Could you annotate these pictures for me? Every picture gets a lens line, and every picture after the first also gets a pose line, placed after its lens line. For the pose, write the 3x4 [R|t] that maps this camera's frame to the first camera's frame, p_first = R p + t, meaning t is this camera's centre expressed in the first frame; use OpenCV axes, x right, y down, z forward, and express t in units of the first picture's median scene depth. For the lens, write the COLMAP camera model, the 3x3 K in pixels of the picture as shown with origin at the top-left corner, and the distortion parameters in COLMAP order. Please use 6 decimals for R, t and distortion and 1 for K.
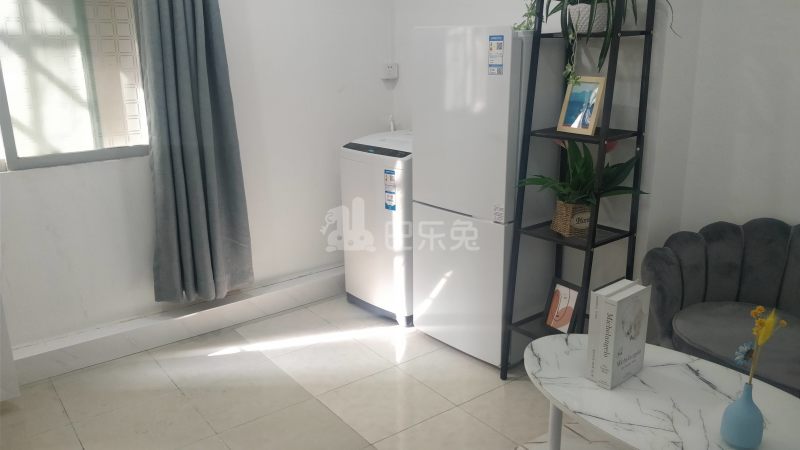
lens RADIAL K [[645.4, 0, 400.0], [0, 645.4, 225.0], [0, 0, 1]] dist [-0.012915, -0.013747]
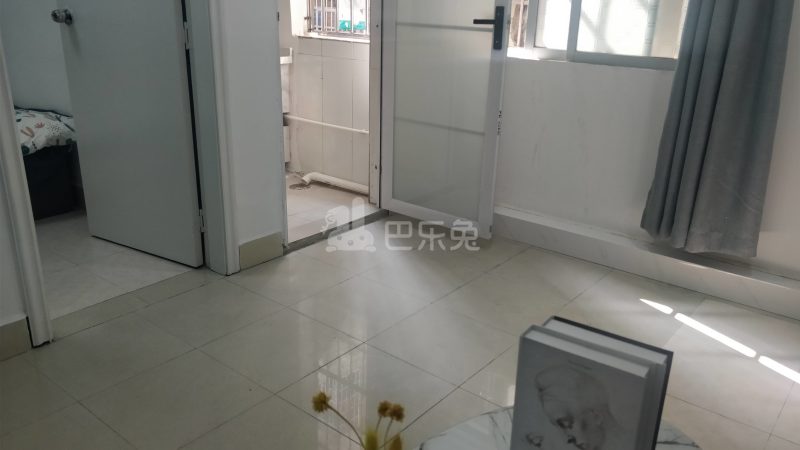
lens RADIAL K [[645.4, 0, 400.0], [0, 645.4, 225.0], [0, 0, 1]] dist [-0.012915, -0.013747]
pose [[0.250687, 0.355634, -0.900378, 0.616476], [-0.295223, 0.913858, 0.278761, -0.069969], [0.921954, 0.195930, 0.334083, 0.571812]]
